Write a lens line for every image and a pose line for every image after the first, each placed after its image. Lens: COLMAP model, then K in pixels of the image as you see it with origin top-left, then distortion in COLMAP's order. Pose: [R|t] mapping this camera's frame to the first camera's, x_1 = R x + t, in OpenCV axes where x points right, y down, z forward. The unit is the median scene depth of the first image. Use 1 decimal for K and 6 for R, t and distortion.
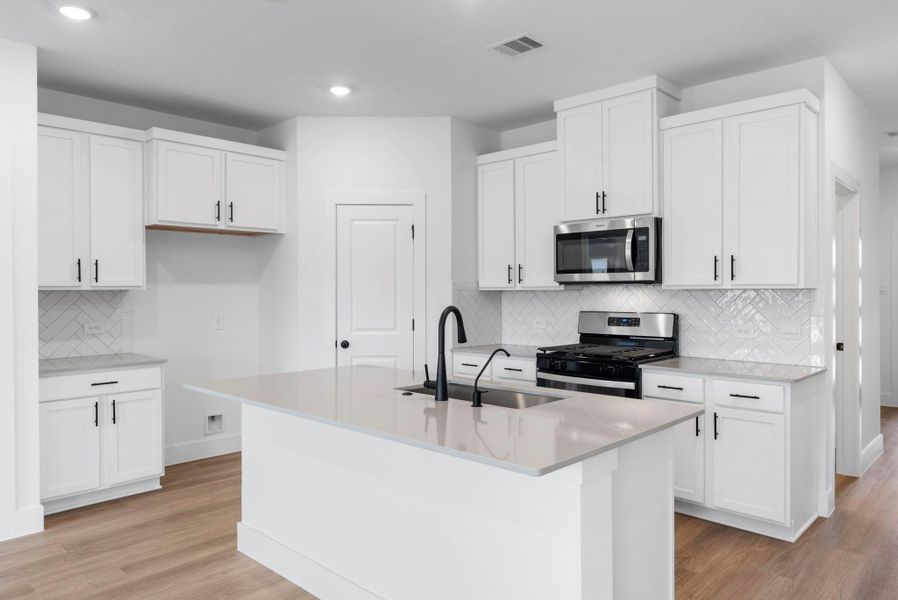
lens RADIAL K [[607.3, 0, 447.0], [0, 607.3, 298.4], [0, 0, 1]] dist [-0.001858, -0.002012]
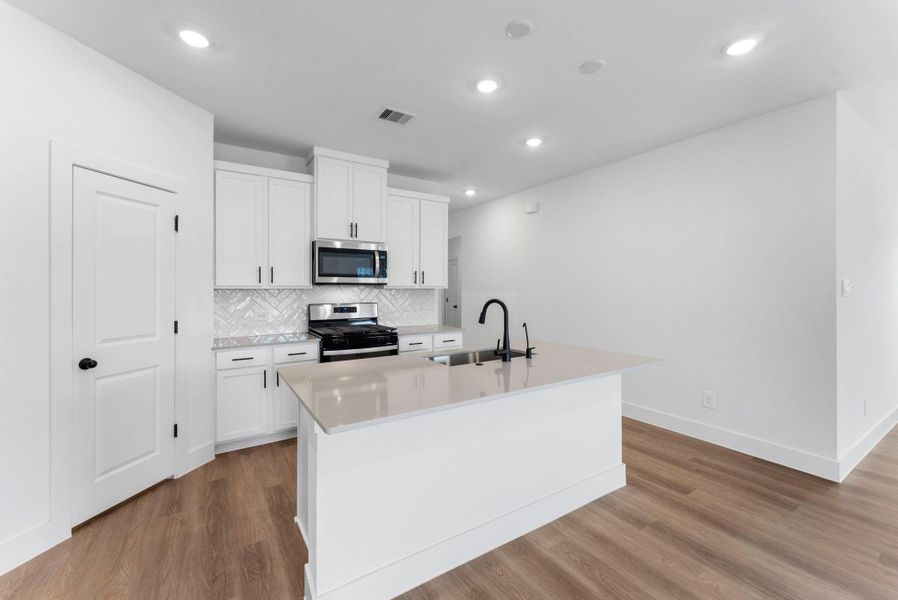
lens RADIAL K [[368.1, 0, 447.9], [0, 368.1, 291.4], [0, 0, 1]] dist [0.000735, 0.000096]
pose [[0.236168, -0.002794, 0.971708, -0.618214], [0.012485, 0.999922, -0.000160, -0.004849], [-0.971632, 0.012170, 0.236184, 0.610775]]
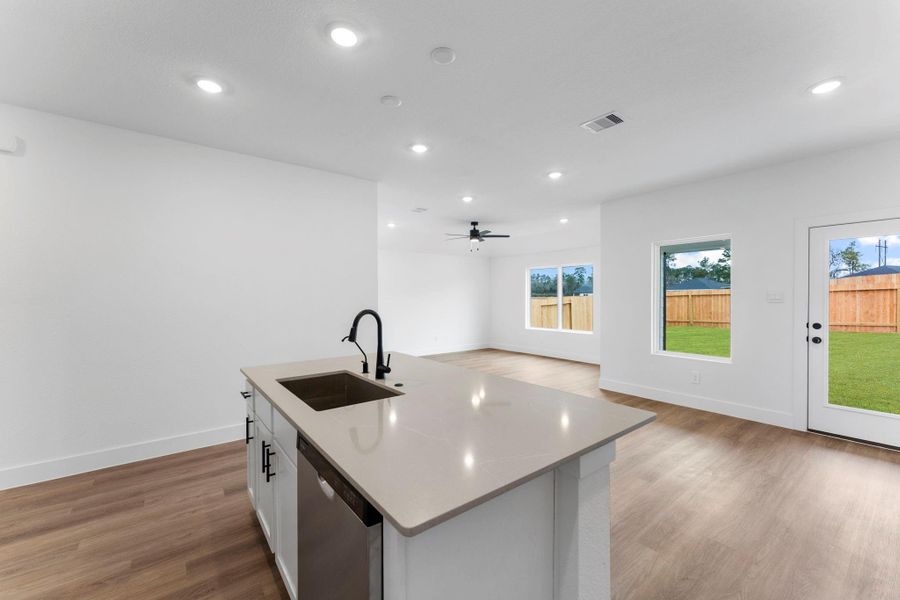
lens RADIAL K [[363.4, 0, 451.4], [0, 363.4, 300.9], [0, 0, 1]] dist [0.000329, 0.000145]
pose [[-0.989229, 0.005324, 0.146282, -0.189423], [0.008500, 0.999741, 0.021095, -0.013732], [-0.146132, 0.022111, -0.989018, 1.181005]]
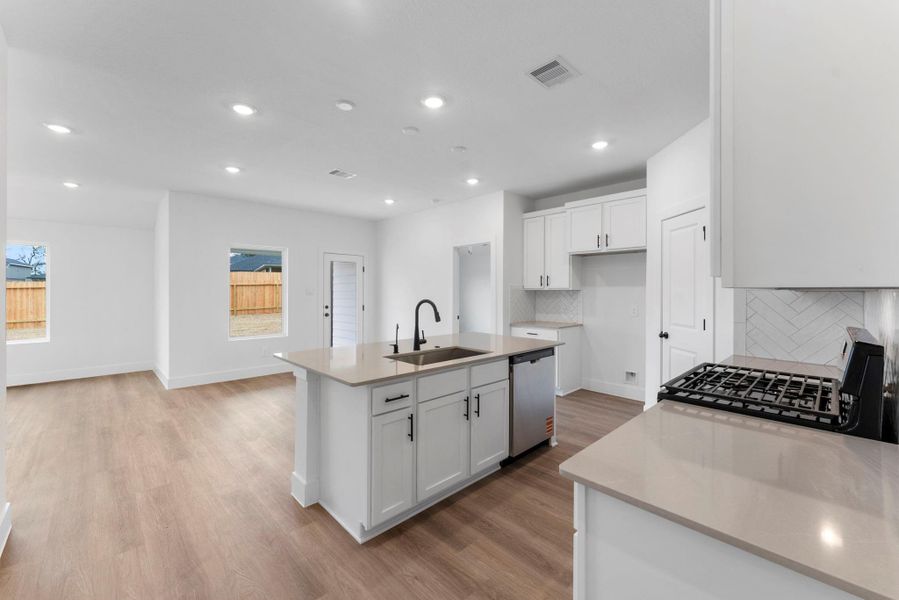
lens RADIAL K [[368.5, 0, 448.4], [0, 368.5, 291.4], [0, 0, 1]] dist [0.000735, 0.000096]
pose [[-0.041809, 0.004703, -0.999115, 0.735995], [-0.013311, 0.999898, 0.005263, -0.012014], [0.999037, 0.013519, -0.041742, 0.759858]]
